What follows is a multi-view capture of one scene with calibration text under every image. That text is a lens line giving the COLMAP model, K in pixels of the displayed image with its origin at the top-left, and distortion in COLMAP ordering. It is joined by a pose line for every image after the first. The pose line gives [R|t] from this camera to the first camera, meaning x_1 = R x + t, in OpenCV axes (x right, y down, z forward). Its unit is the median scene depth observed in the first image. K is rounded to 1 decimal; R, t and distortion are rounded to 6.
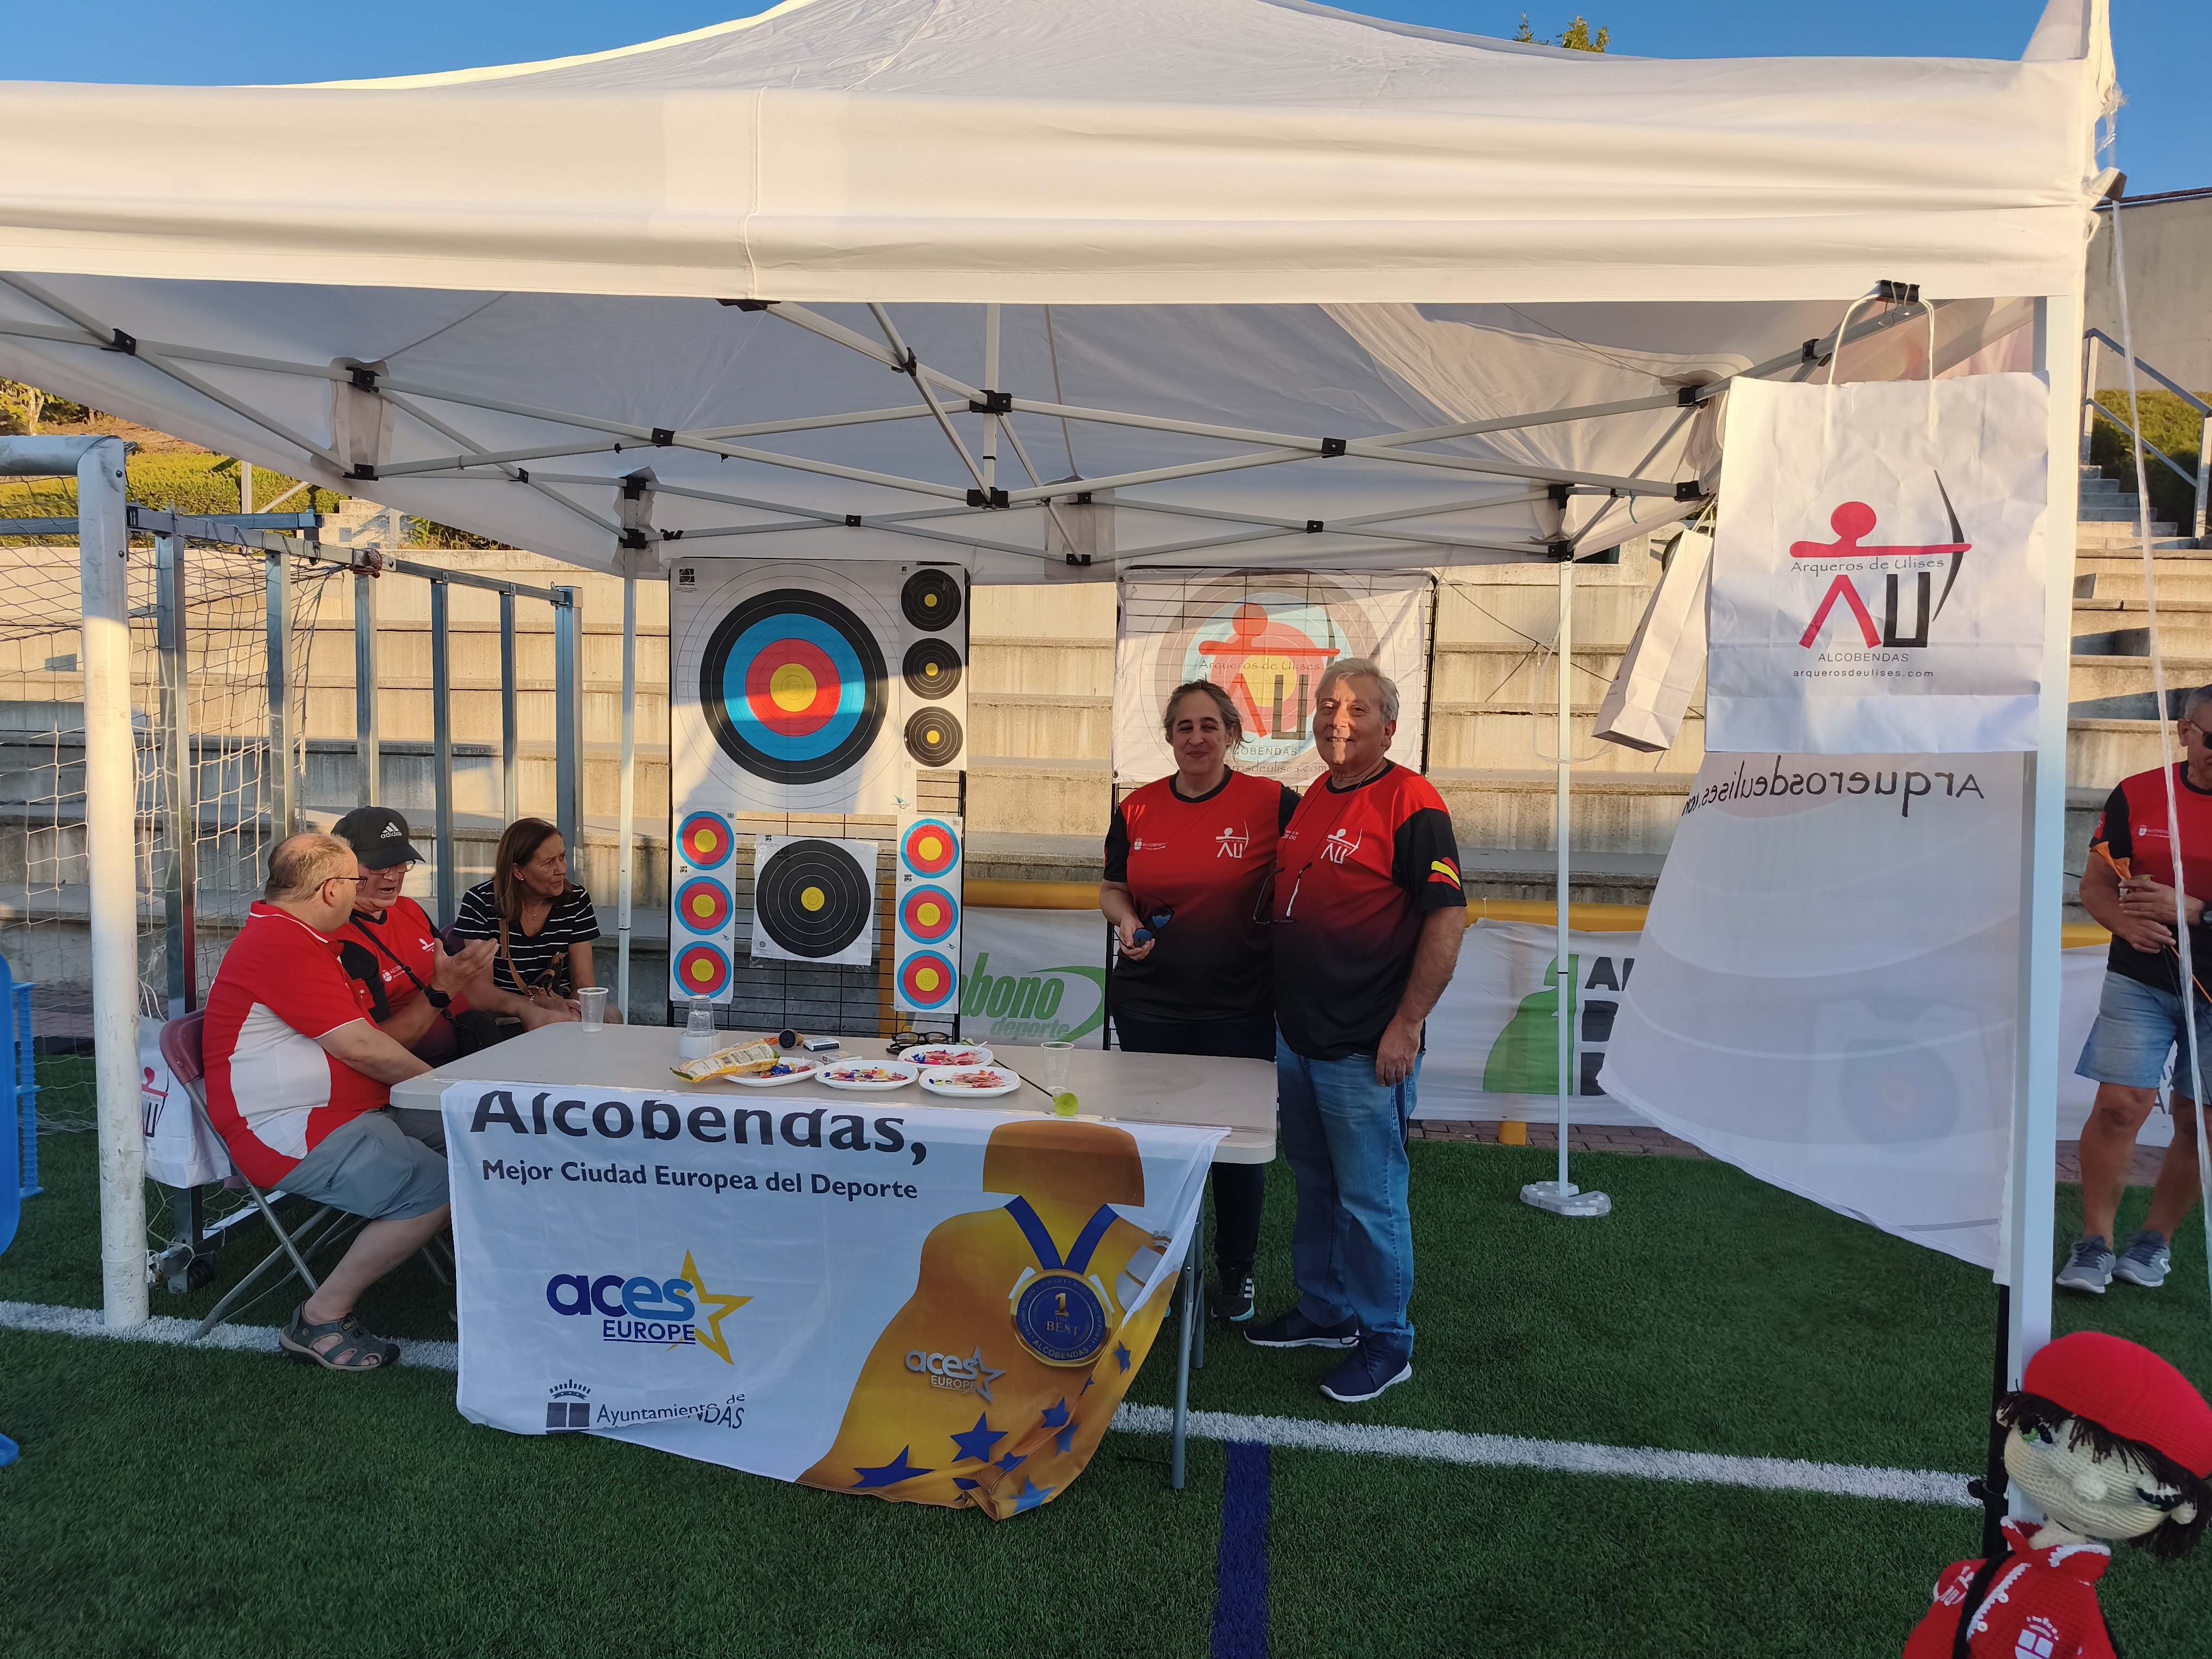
lens RADIAL K [[1537.7, 0, 1099.7], [0, 1537.7, 802.3], [0, 0, 1]] dist [0.049470, -0.093355]
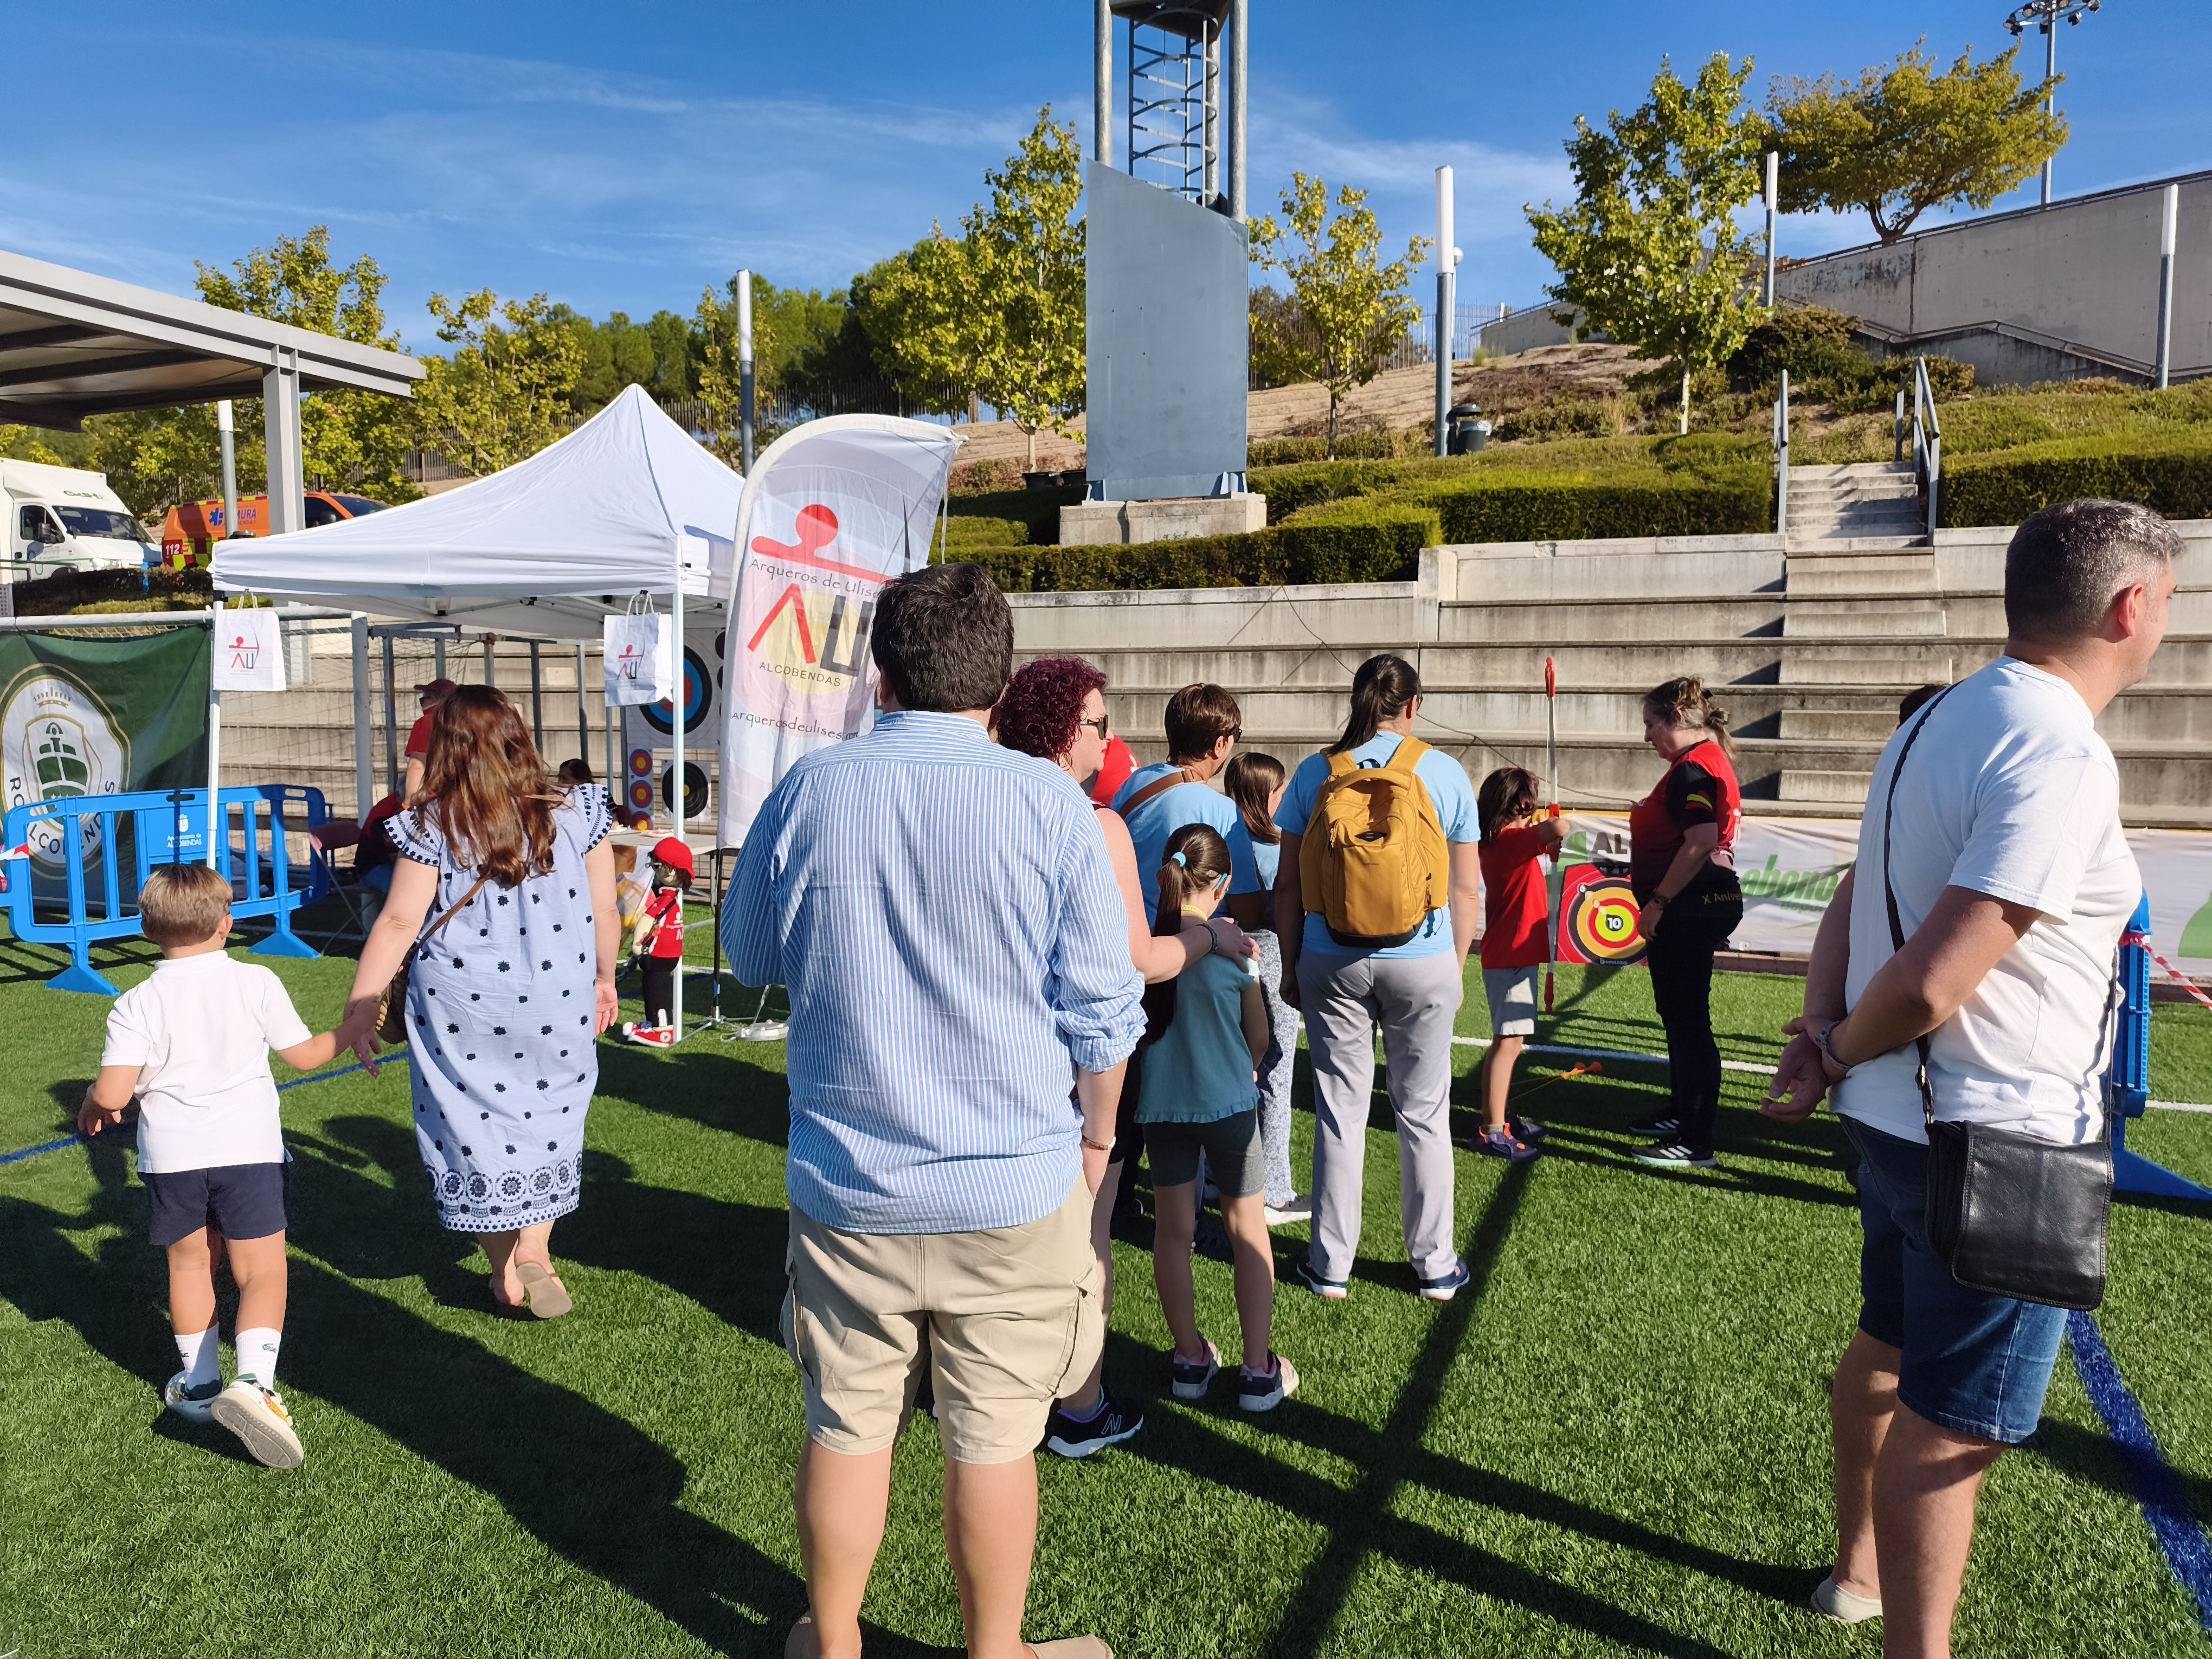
lens RADIAL K [[1534.7, 0, 1082.7], [0, 1534.7, 830.6], [0, 0, 1]] dist [0.046876, -0.095522]
pose [[0.959646, 0.001412, -0.281209, 0.818764], [0.004512, 0.999781, 0.020419, 0.070074], [0.281176, -0.020864, 0.959429, -0.746608]]
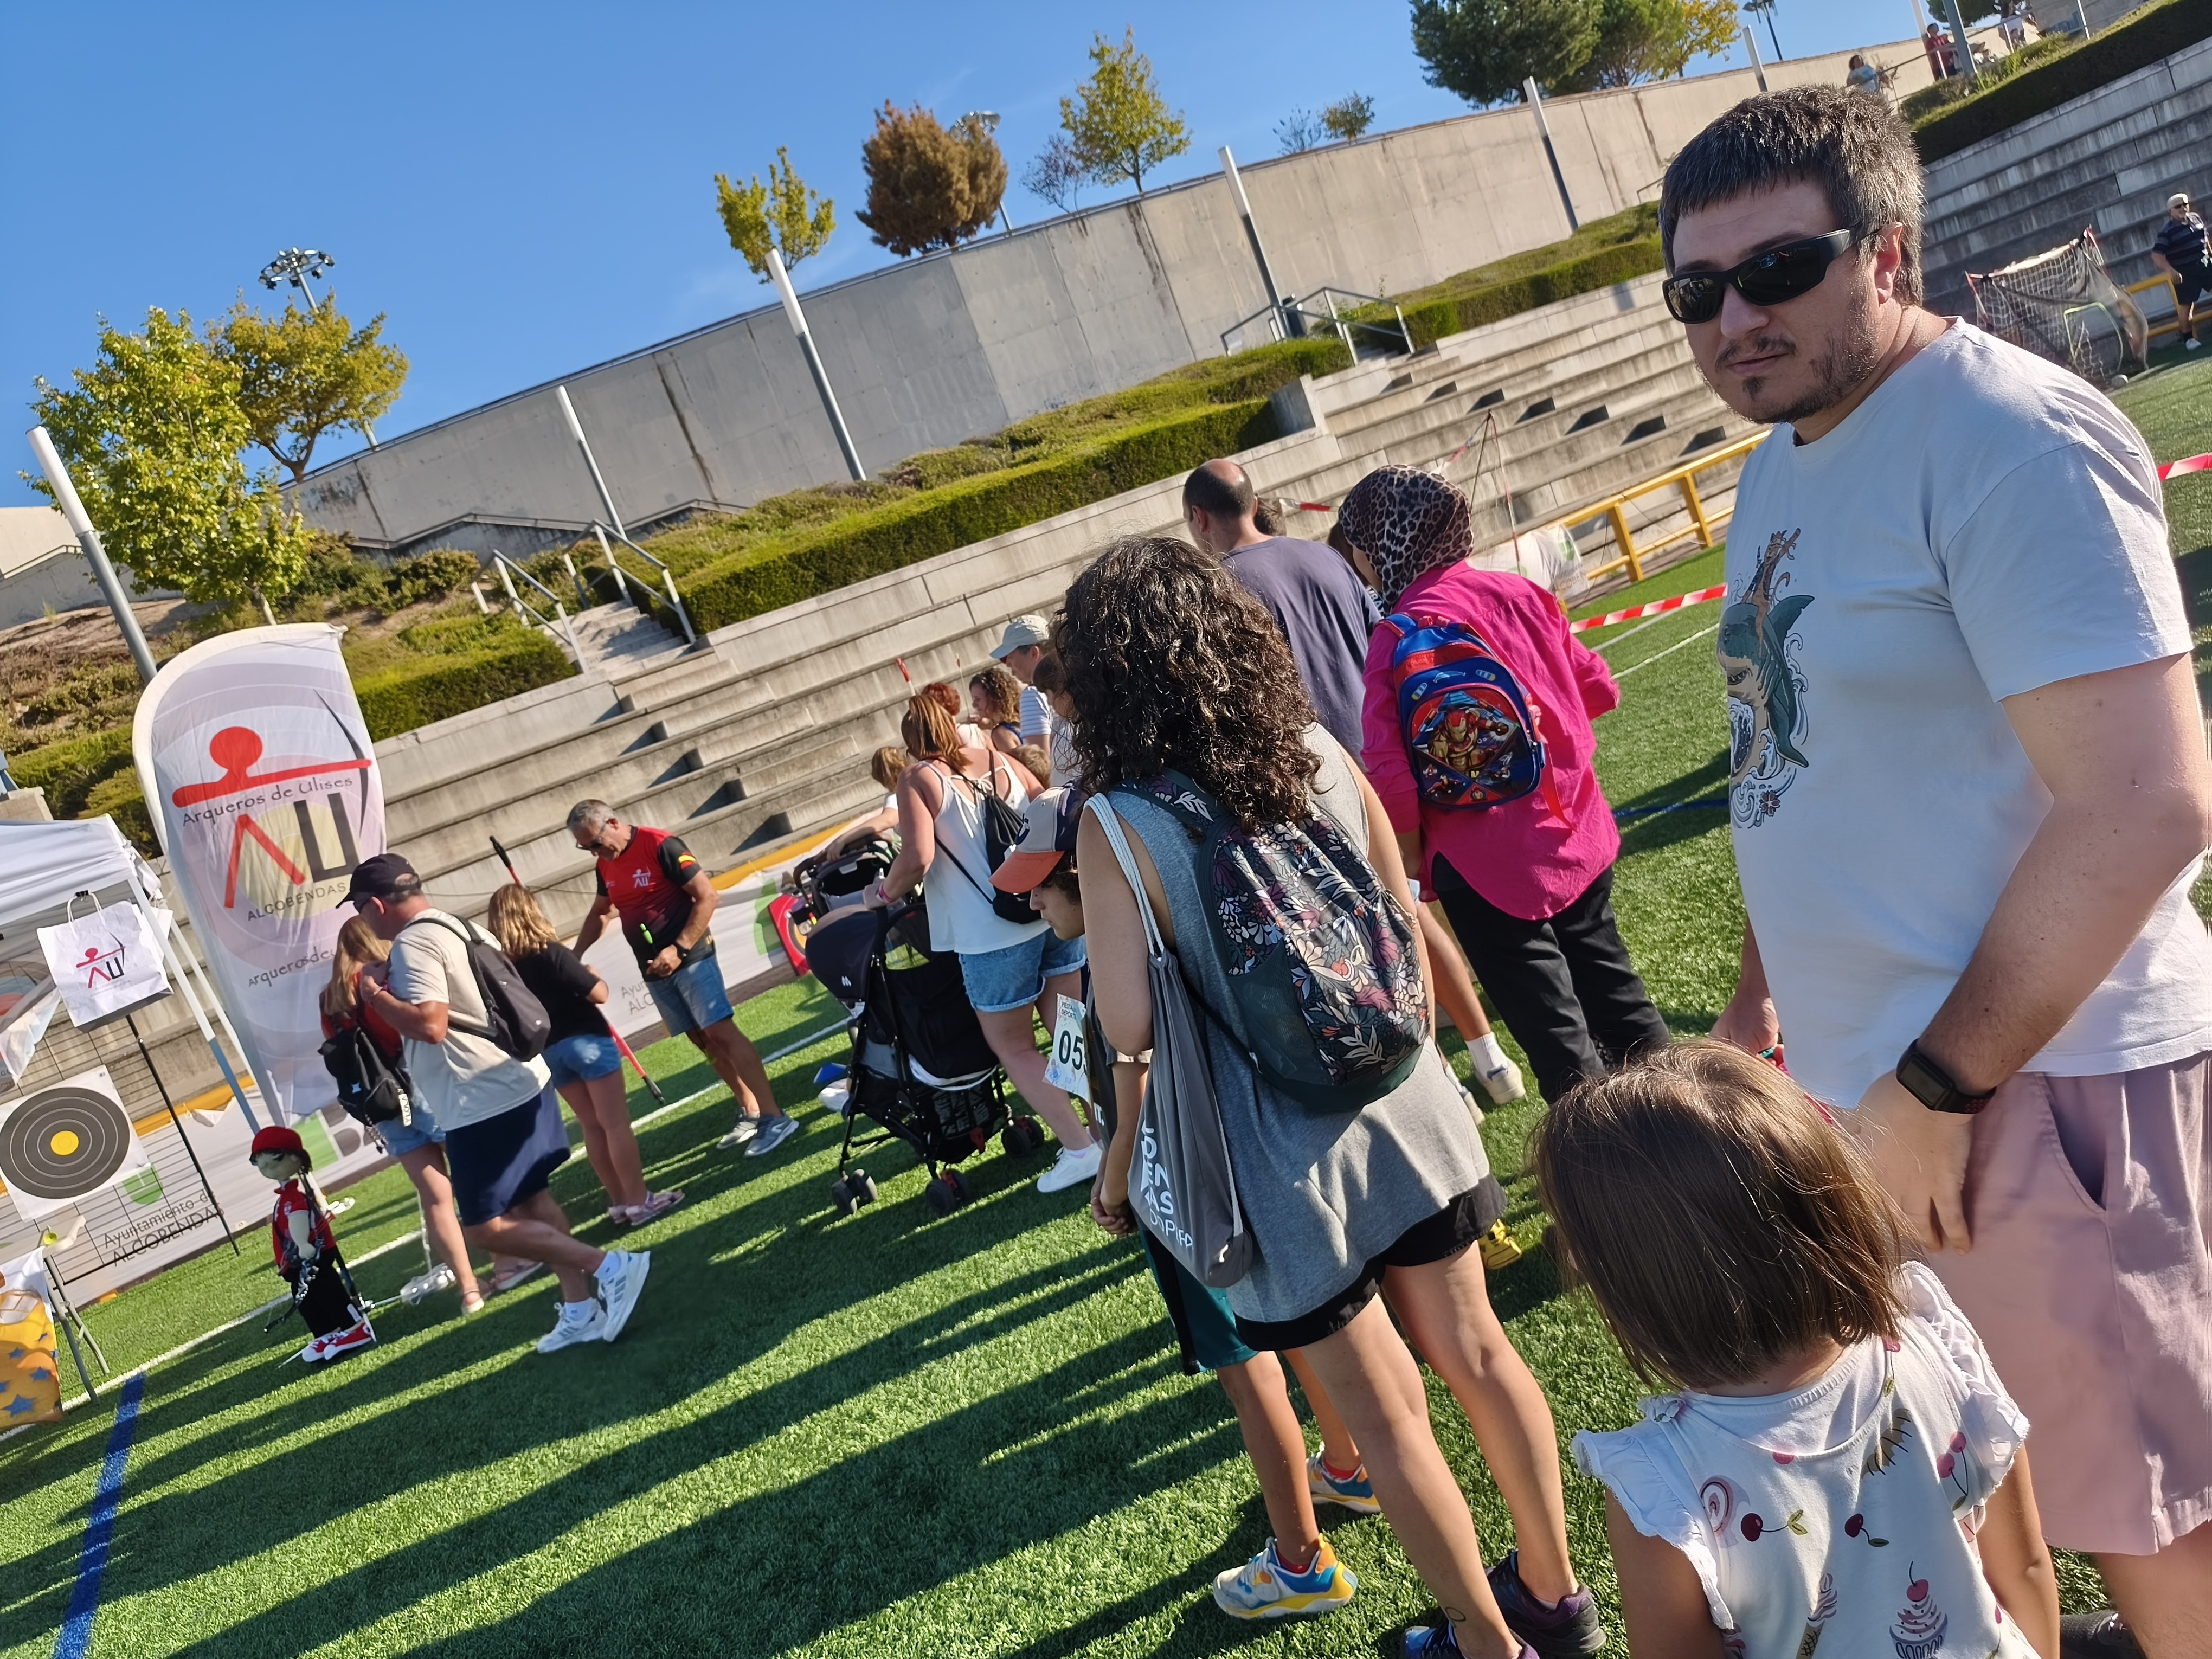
lens RADIAL K [[1534.7, 0, 1082.7], [0, 1534.7, 830.6], [0, 0, 1]] dist [0.046876, -0.095522]
pose [[0.721642, -0.381621, 0.577579, 0.056810], [0.409924, 0.907894, 0.087698, 0.049050], [-0.557849, 0.173477, 0.811610, -0.887251]]
